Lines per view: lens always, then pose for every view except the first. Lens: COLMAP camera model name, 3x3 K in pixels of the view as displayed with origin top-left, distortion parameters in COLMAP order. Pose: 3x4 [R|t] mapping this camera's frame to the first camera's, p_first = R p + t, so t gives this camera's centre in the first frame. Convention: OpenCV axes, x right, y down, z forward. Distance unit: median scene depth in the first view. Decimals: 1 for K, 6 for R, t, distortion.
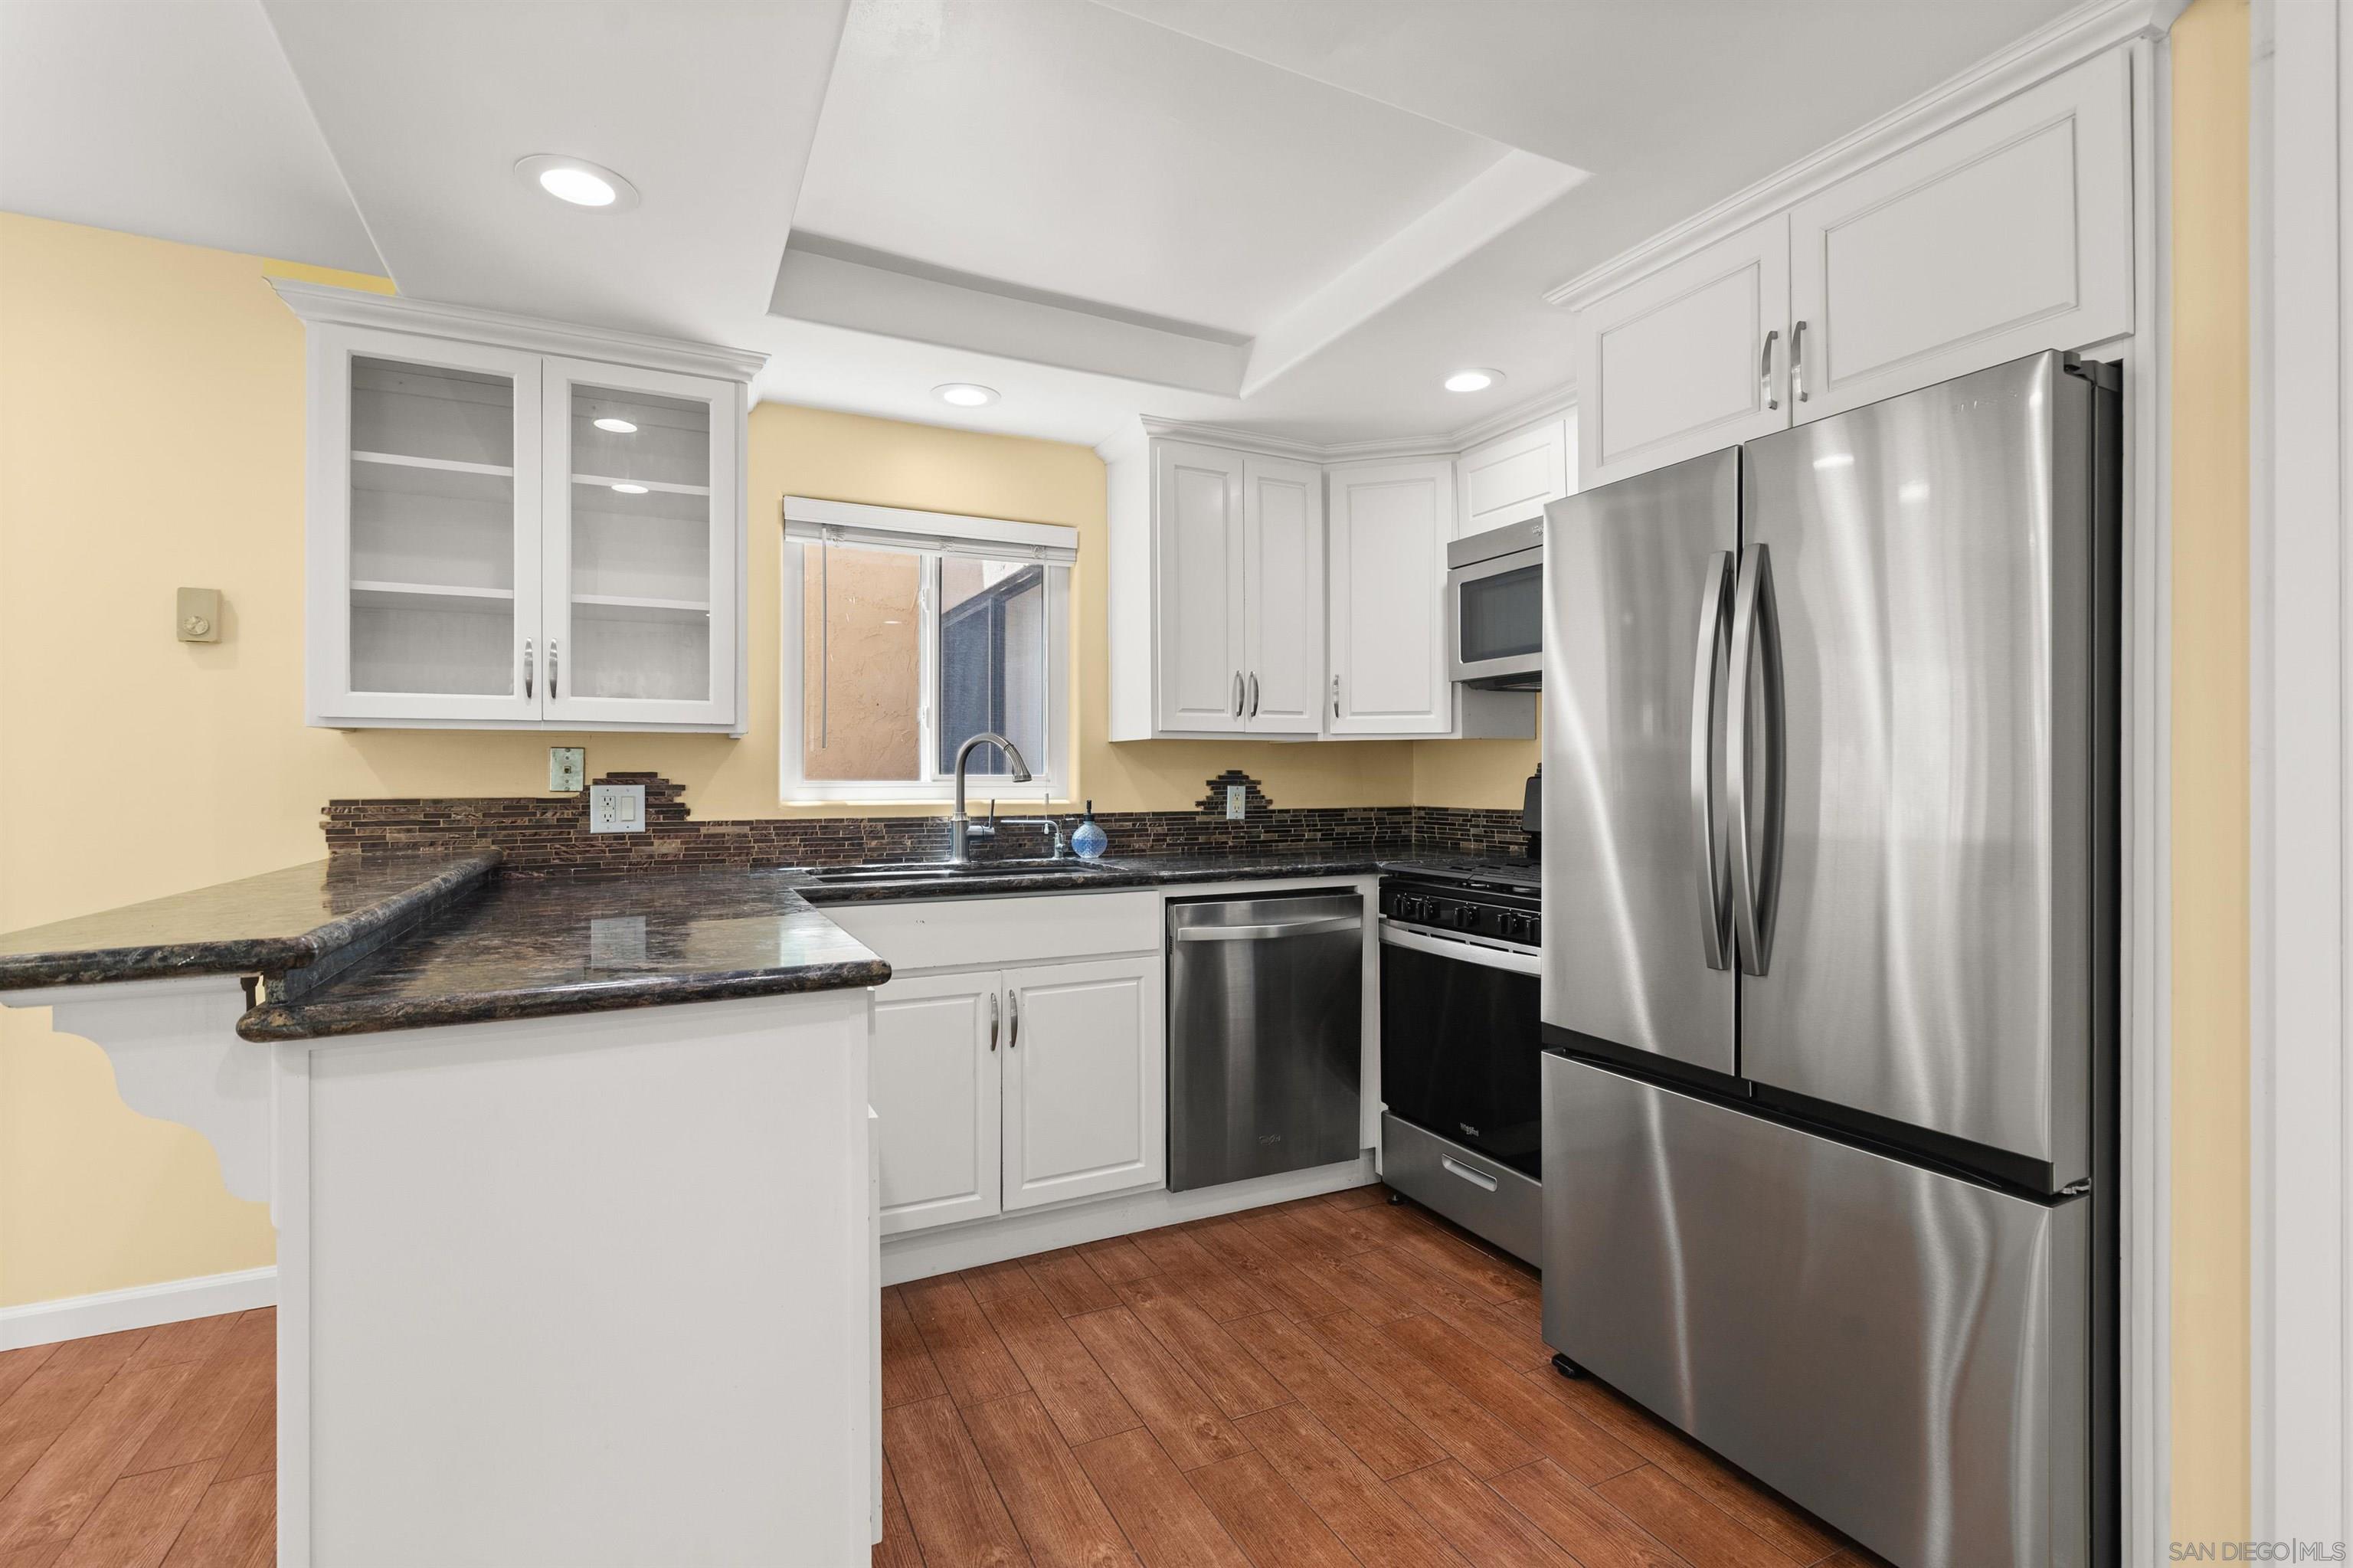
lens RADIAL K [[1064.9, 0, 1184.9], [0, 1064.9, 777.6], [0, 0, 1]] dist [0.000304, -0.000102]
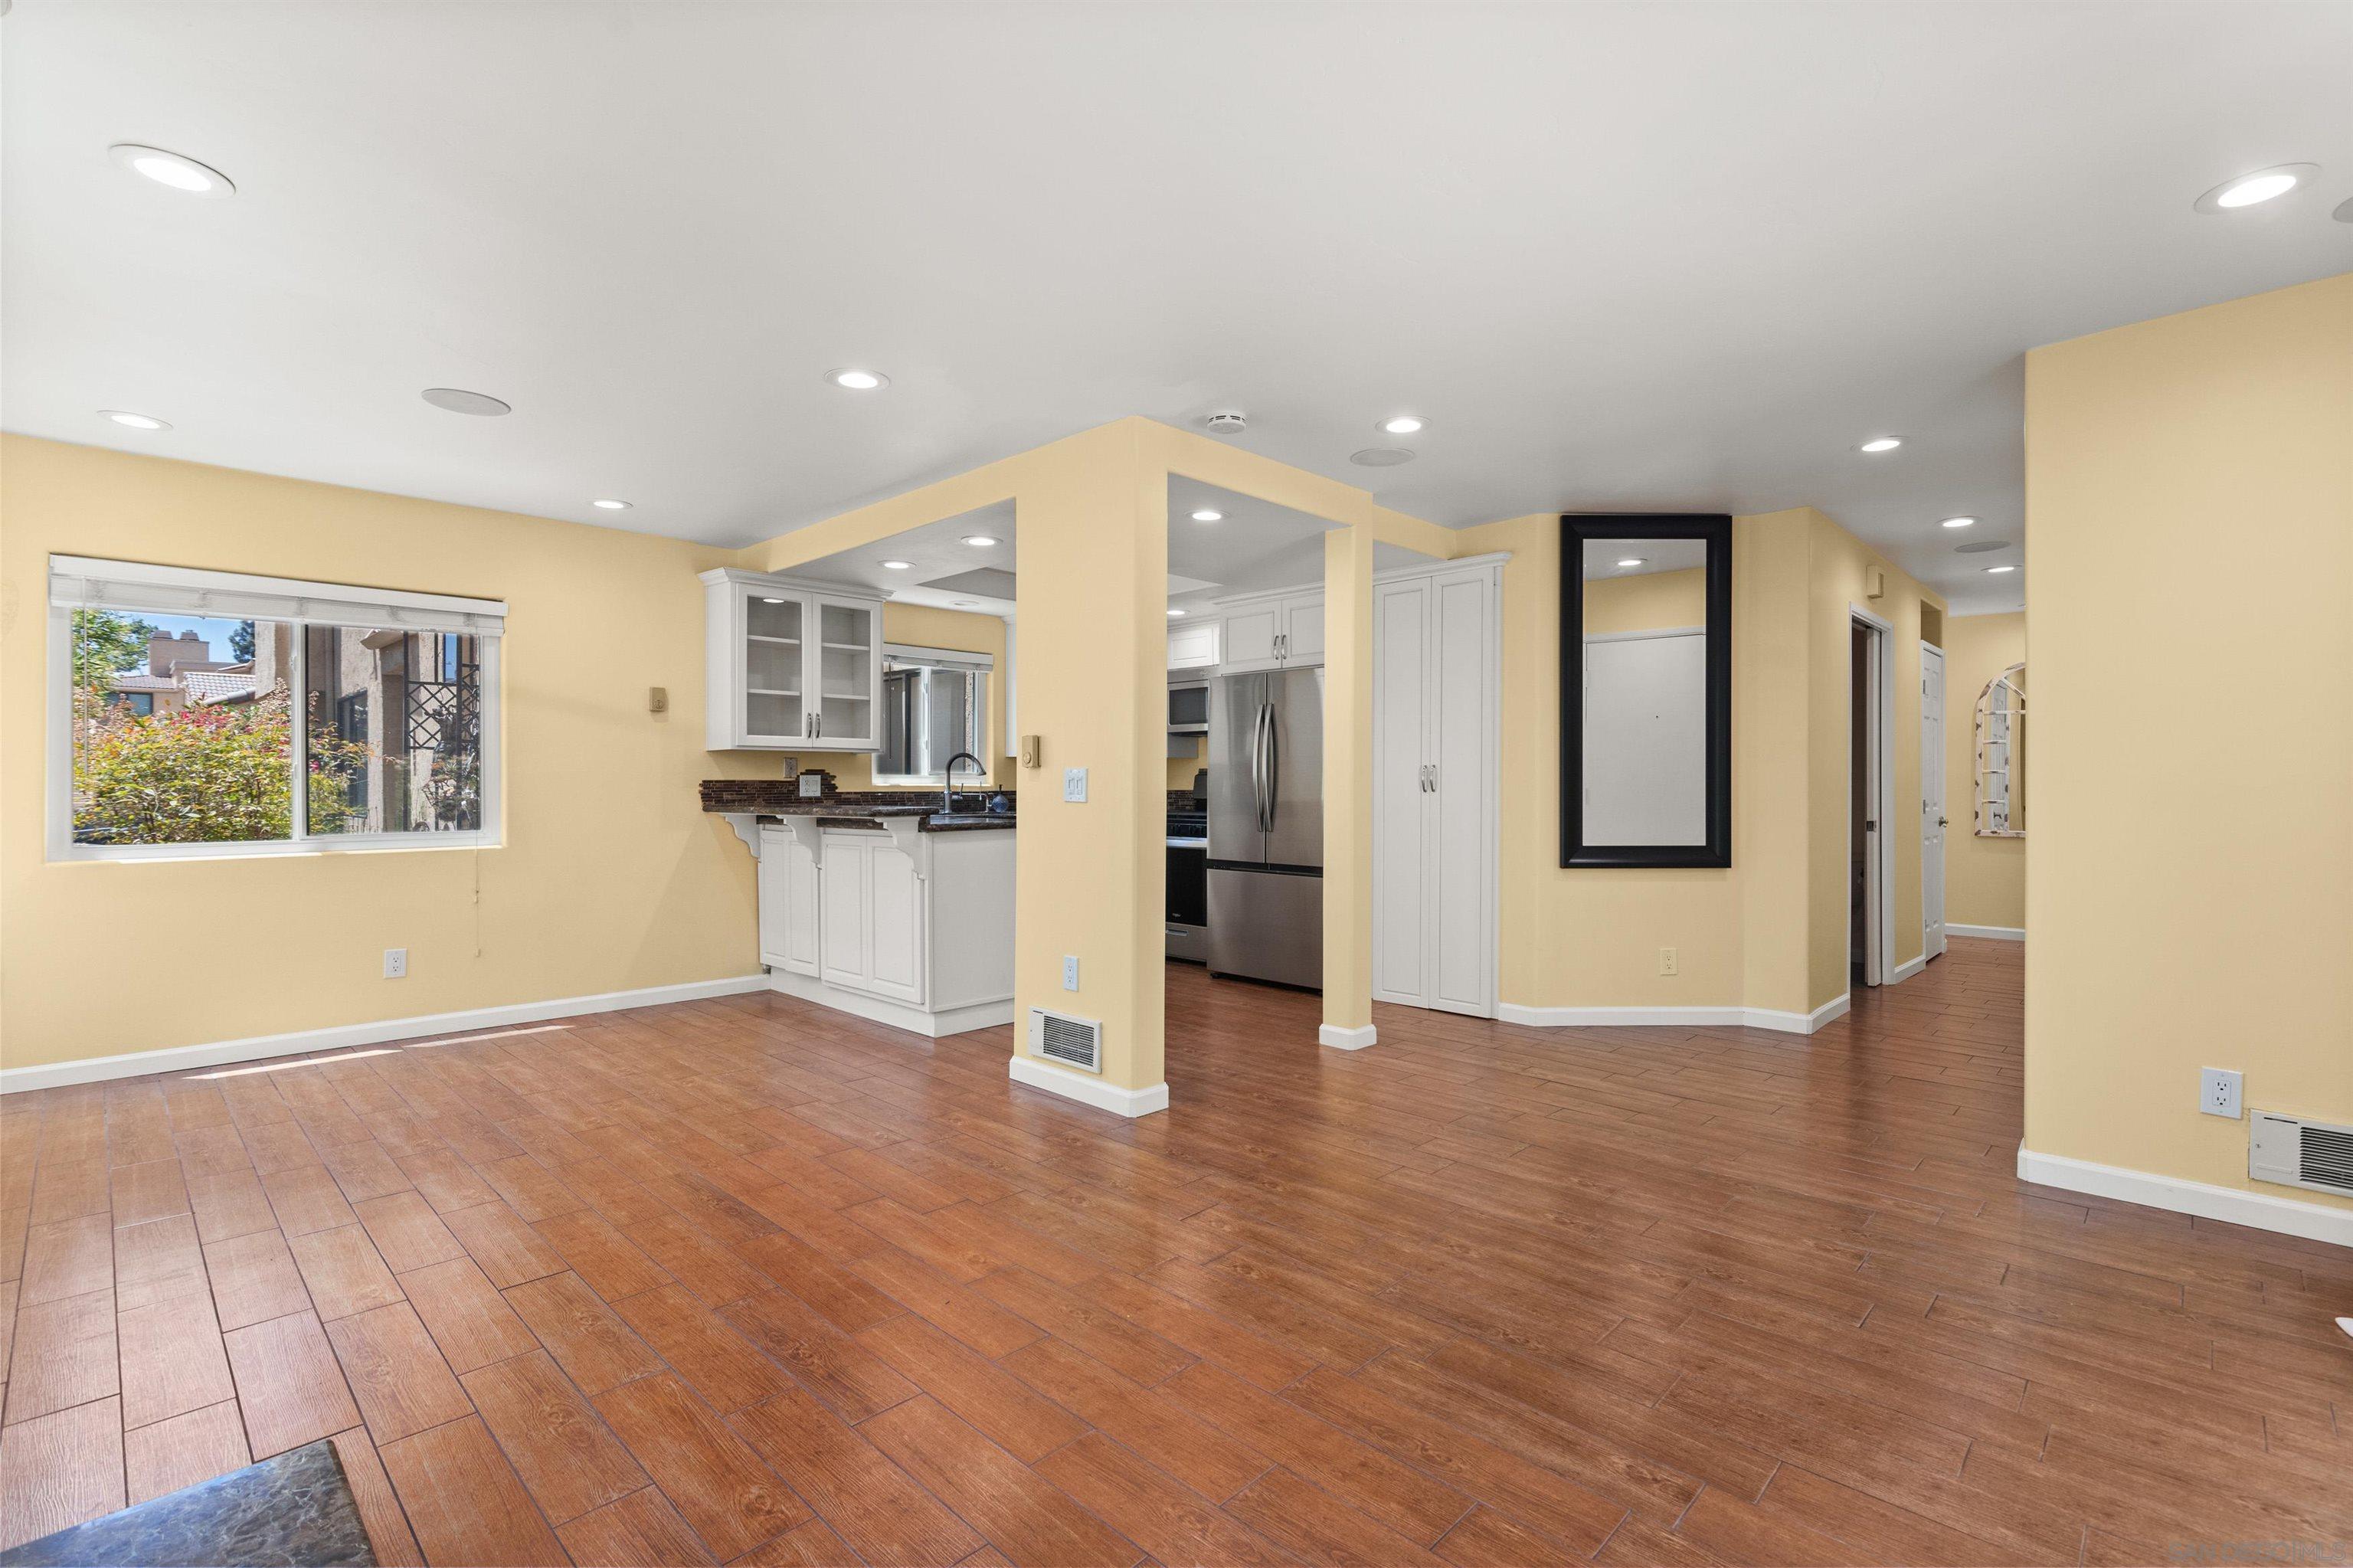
lens RADIAL K [[1059.8, 0, 1184.6], [0, 1059.8, 788.3], [0, 0, 1]] dist [-0.005399, -0.000354]
pose [[0.943793, 0.001658, 0.330534, -0.489087], [-0.003043, 0.999989, 0.003673, 0.022020], [-0.330524, -0.004472, 0.943787, -1.226535]]
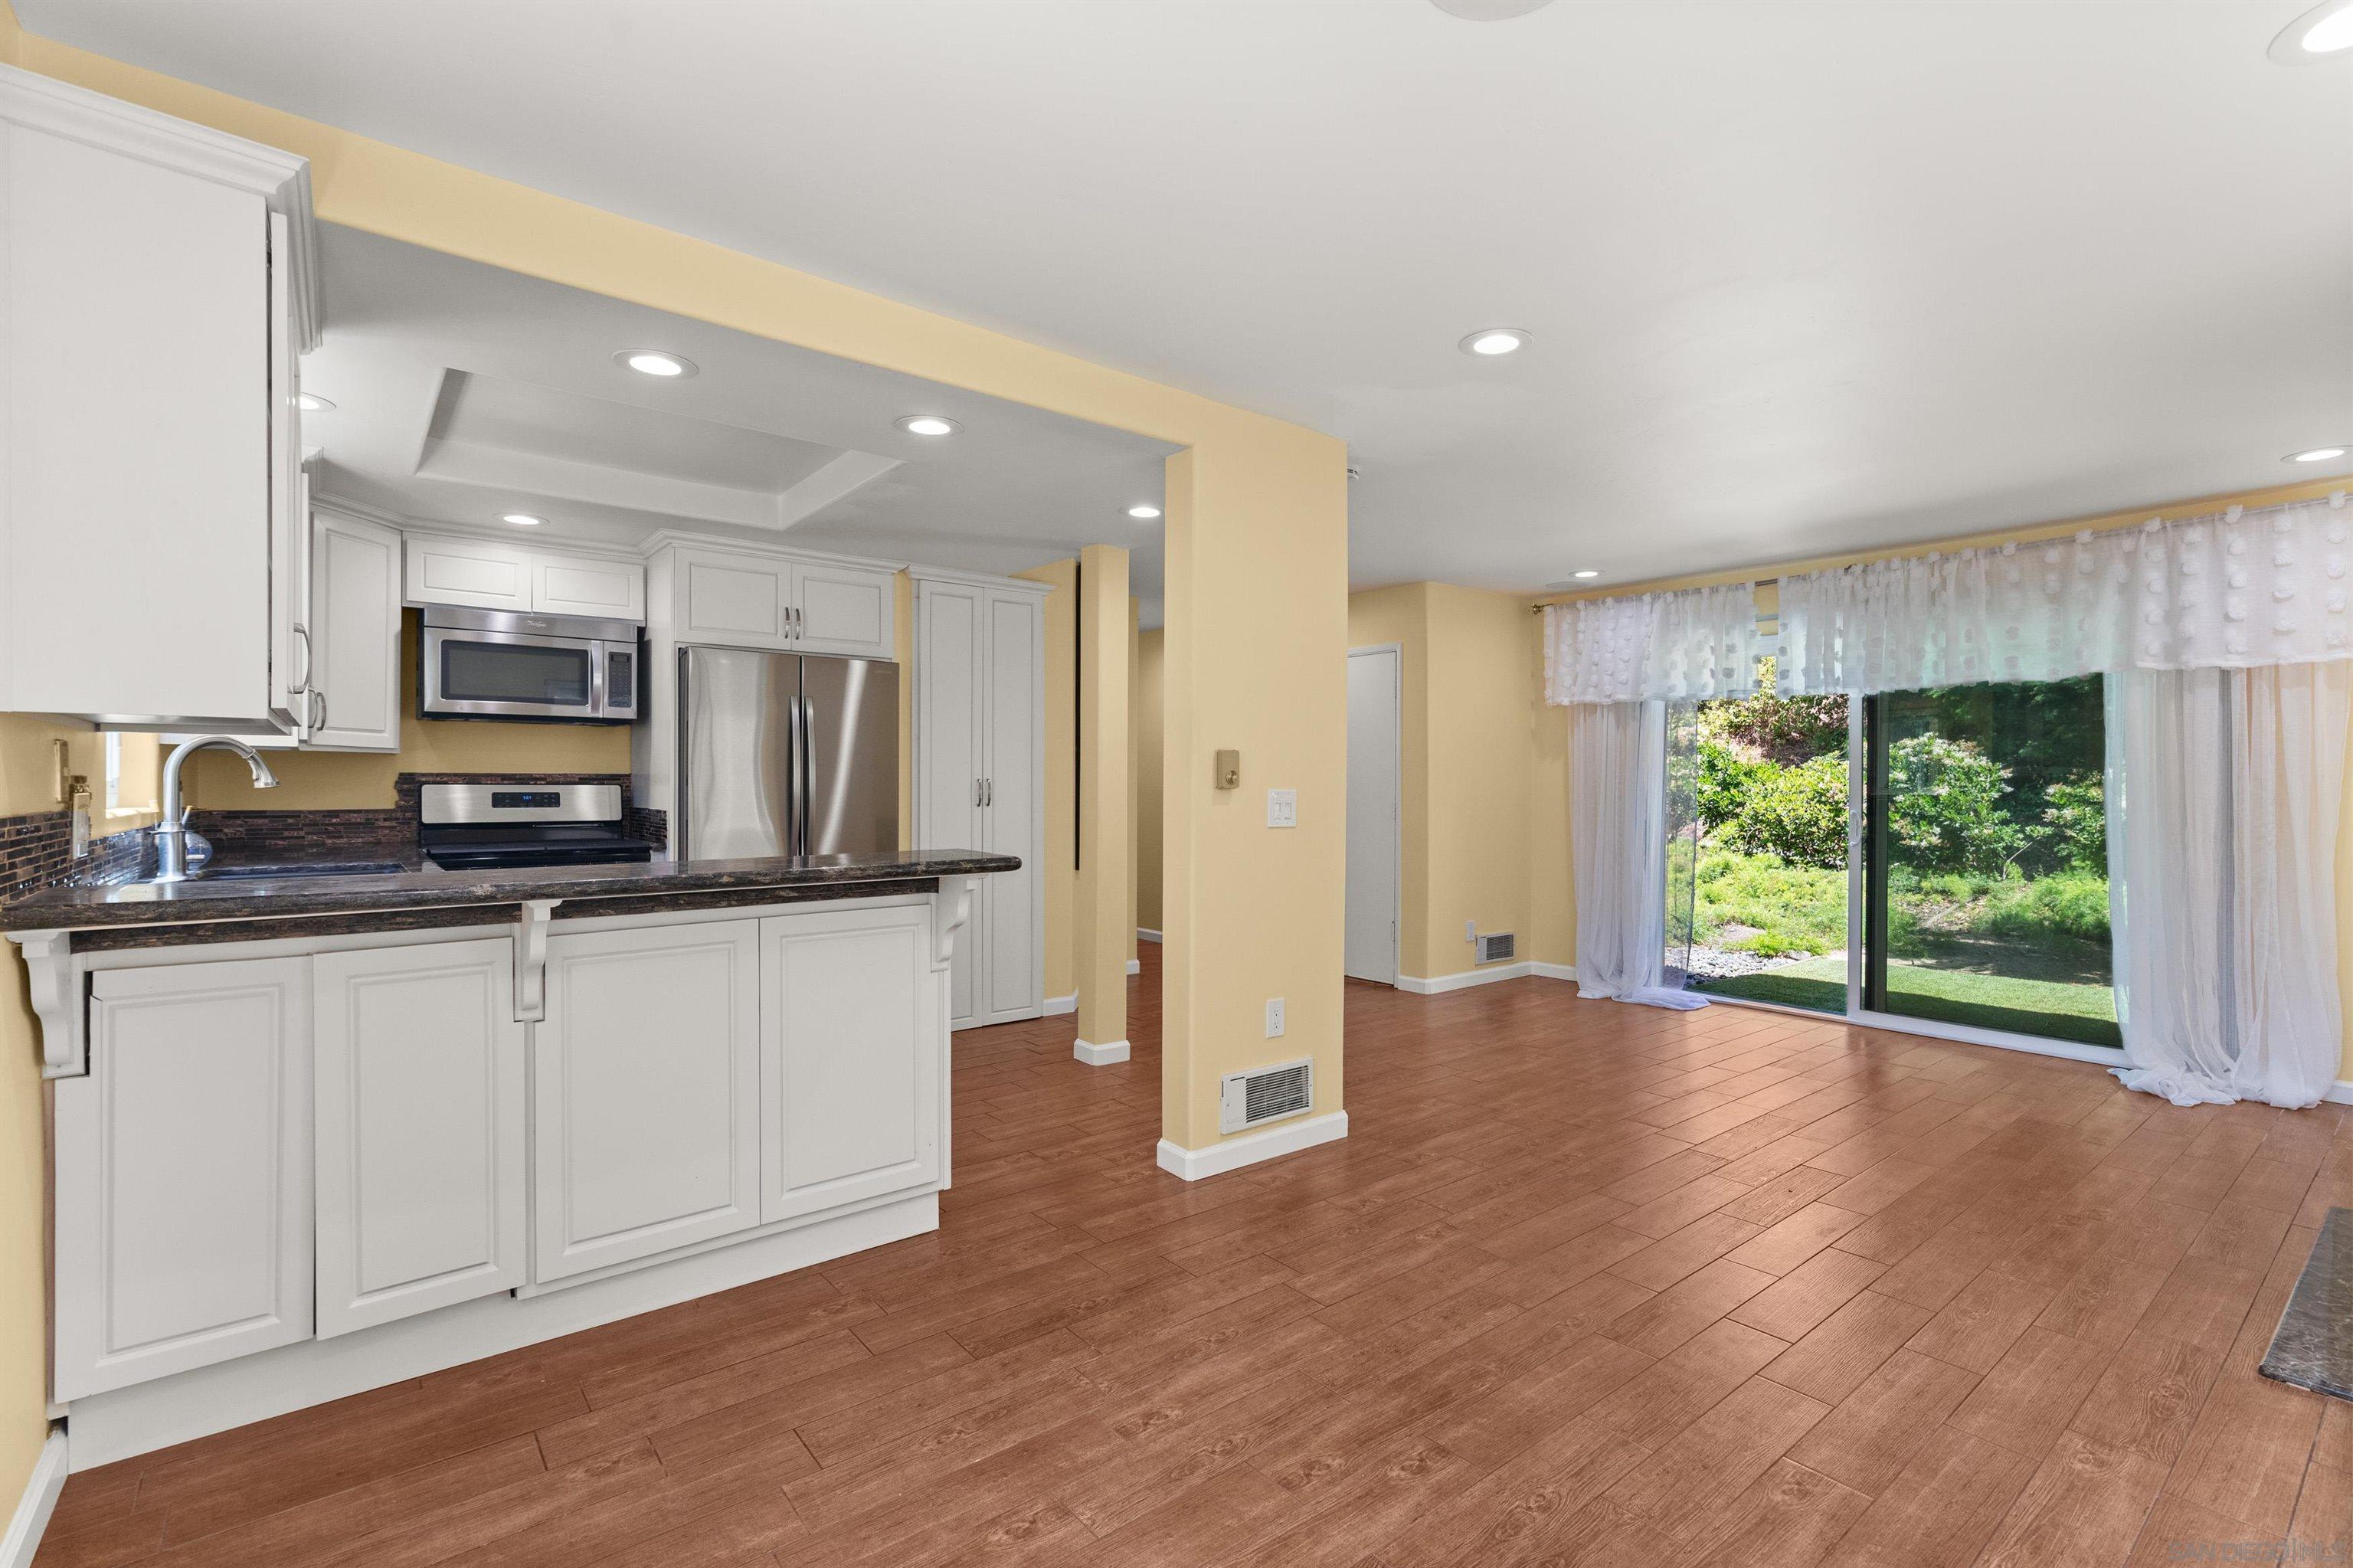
lens RADIAL K [[1064.9, 0, 1184.9], [0, 1064.9, 777.6], [0, 0, 1]] dist [0.000304, -0.000102]
pose [[-0.209997, 0.006182, 0.977682, -1.314932], [-0.003361, 0.999970, -0.007045, -0.002311], [-0.977696, -0.004765, -0.209970, 0.380563]]
